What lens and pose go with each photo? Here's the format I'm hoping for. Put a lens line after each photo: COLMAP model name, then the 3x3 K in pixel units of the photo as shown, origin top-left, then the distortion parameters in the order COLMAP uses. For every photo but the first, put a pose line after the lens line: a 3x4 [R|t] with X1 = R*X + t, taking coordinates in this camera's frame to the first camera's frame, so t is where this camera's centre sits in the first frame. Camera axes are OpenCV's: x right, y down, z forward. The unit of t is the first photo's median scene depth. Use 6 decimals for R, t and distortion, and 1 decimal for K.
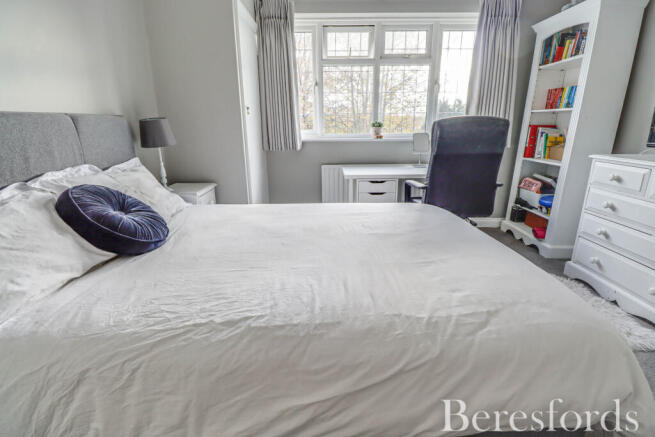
lens RADIAL K [[302.1, 0, 329.0], [0, 302.1, 208.7], [0, 0, 1]] dist [0.001514, -0.015119]
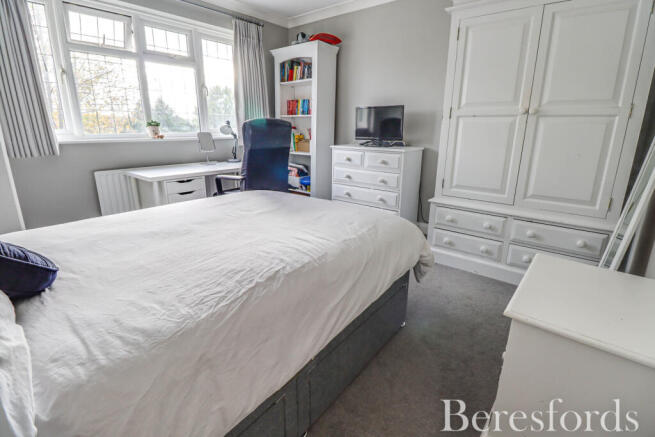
lens RADIAL K [[302.1, 0, 329.0], [0, 302.1, 208.7], [0, 0, 1]] dist [0.001514, -0.015119]
pose [[0.647657, -0.183532, 0.739497, -0.282760], [0.187477, 0.979103, 0.078805, 0.011458], [-0.738507, 0.087600, 0.668531, -0.011147]]
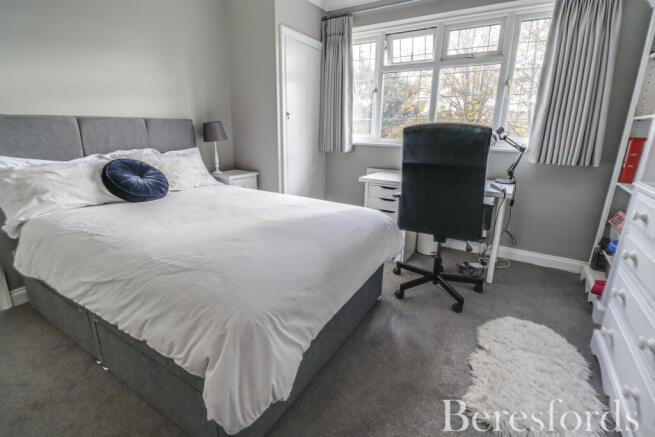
lens RADIAL K [[302.8, 0, 314.5], [0, 302.8, 202.5], [0, 0, 1]] dist [-0.000009, -0.015296]
pose [[0.839840, 0.149437, -0.521860, 0.473342], [-0.165926, 0.986019, 0.015323, -0.016531], [0.516854, 0.073721, 0.852894, 0.038211]]
